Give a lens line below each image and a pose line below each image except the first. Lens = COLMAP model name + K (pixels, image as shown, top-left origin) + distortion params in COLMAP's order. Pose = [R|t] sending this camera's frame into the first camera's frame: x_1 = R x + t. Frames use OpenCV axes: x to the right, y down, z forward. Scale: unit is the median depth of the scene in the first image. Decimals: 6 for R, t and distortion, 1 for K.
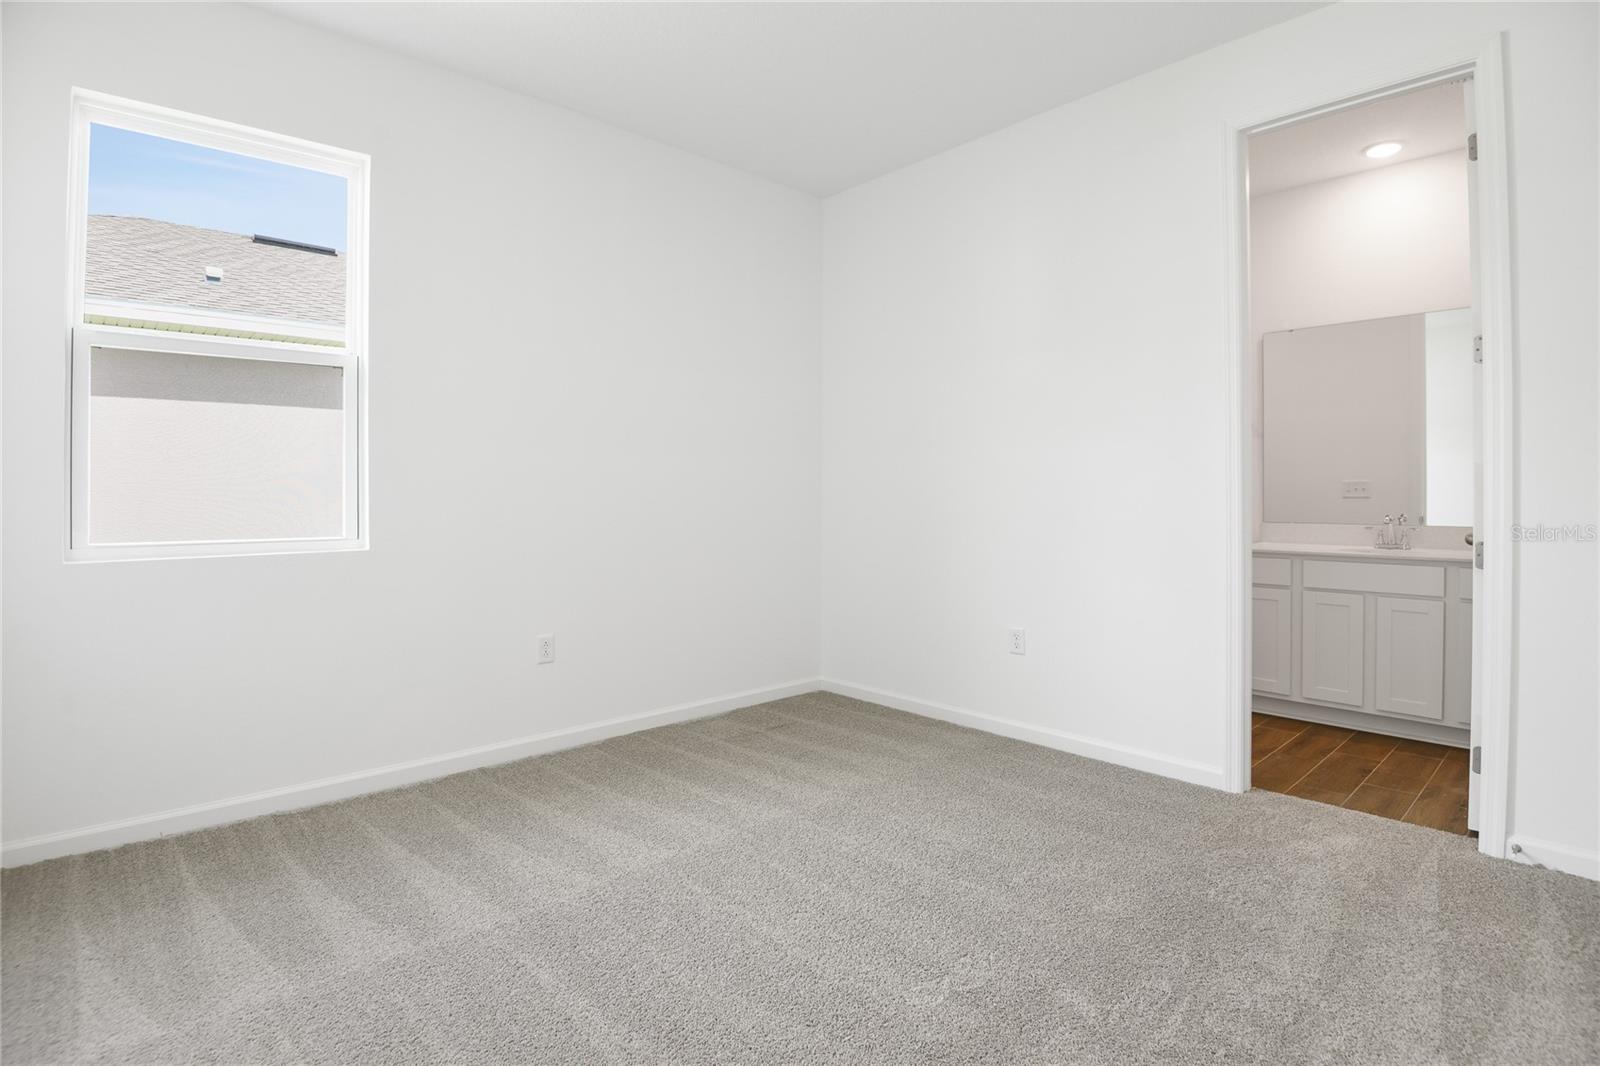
lens RADIAL K [[803.8, 0, 802.5], [0, 803.8, 500.1], [0, 0, 1]] dist [-0.001119, -0.000175]
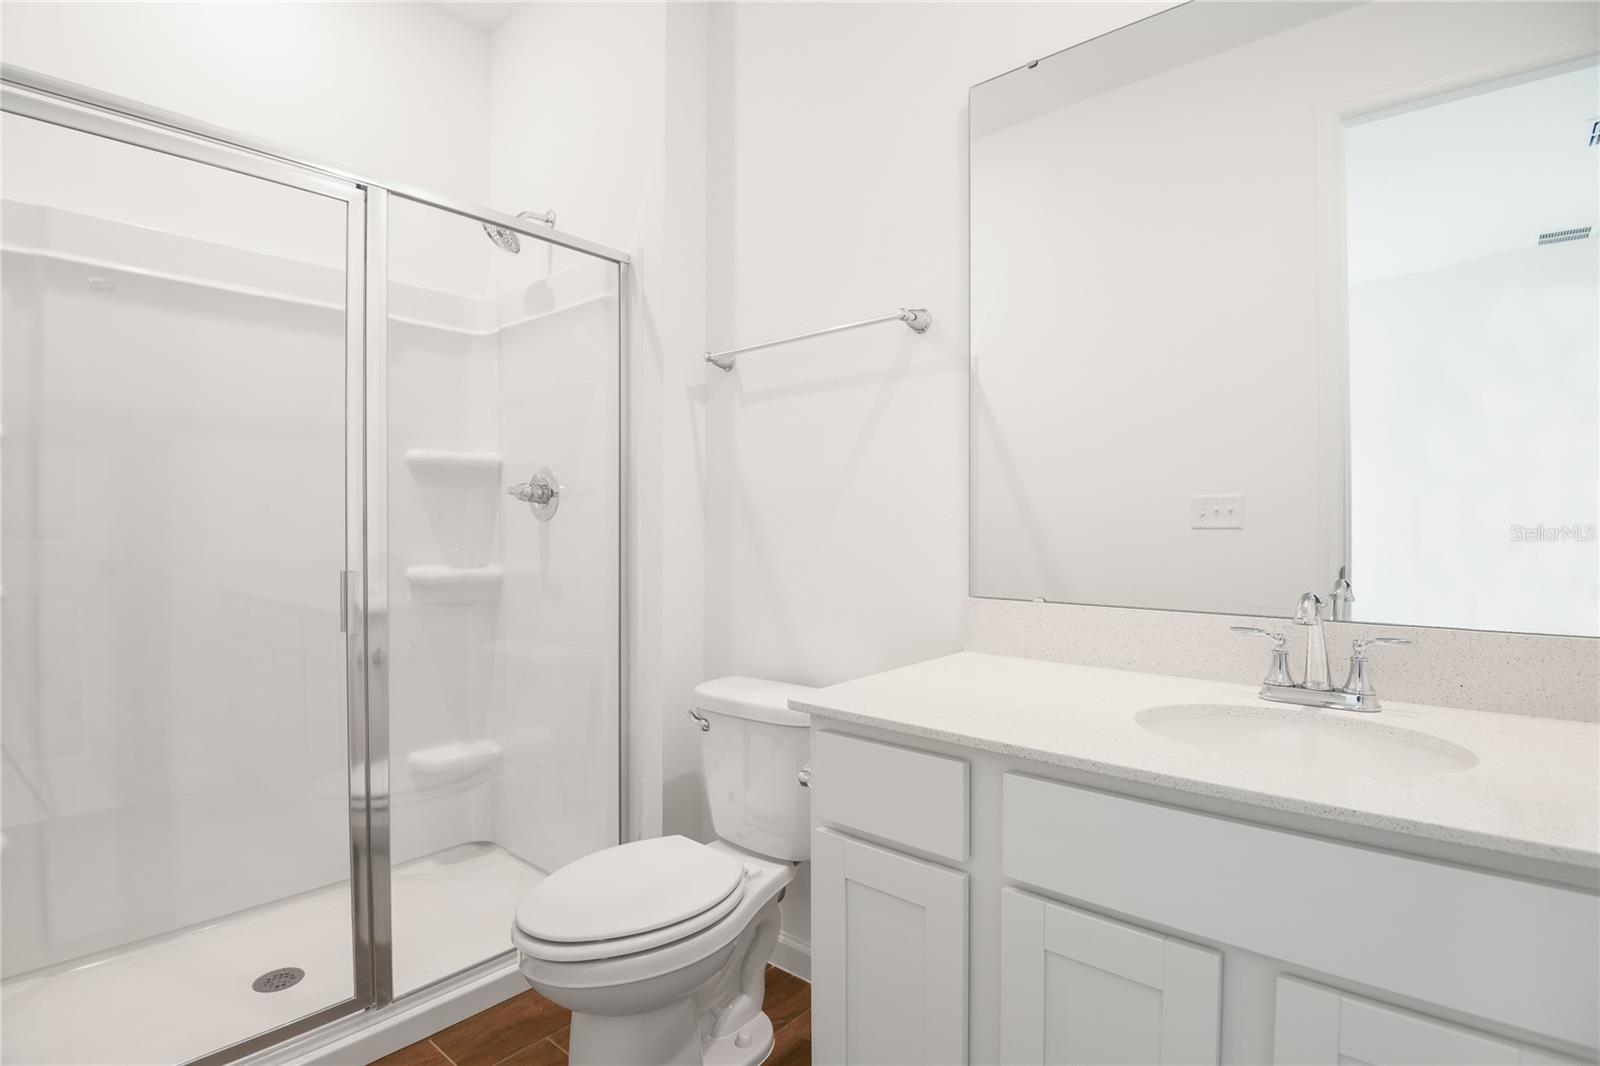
lens RADIAL K [[788.4, 0, 800.0], [0, 788.4, 533.0], [0, 0, 1]] dist [-0.000940, -0.000179]
pose [[0.994560, -0.005641, 0.104015, 0.467764], [0.005524, 0.999984, 0.001417, -0.002892], [-0.104021, -0.000835, 0.994575, 0.663106]]
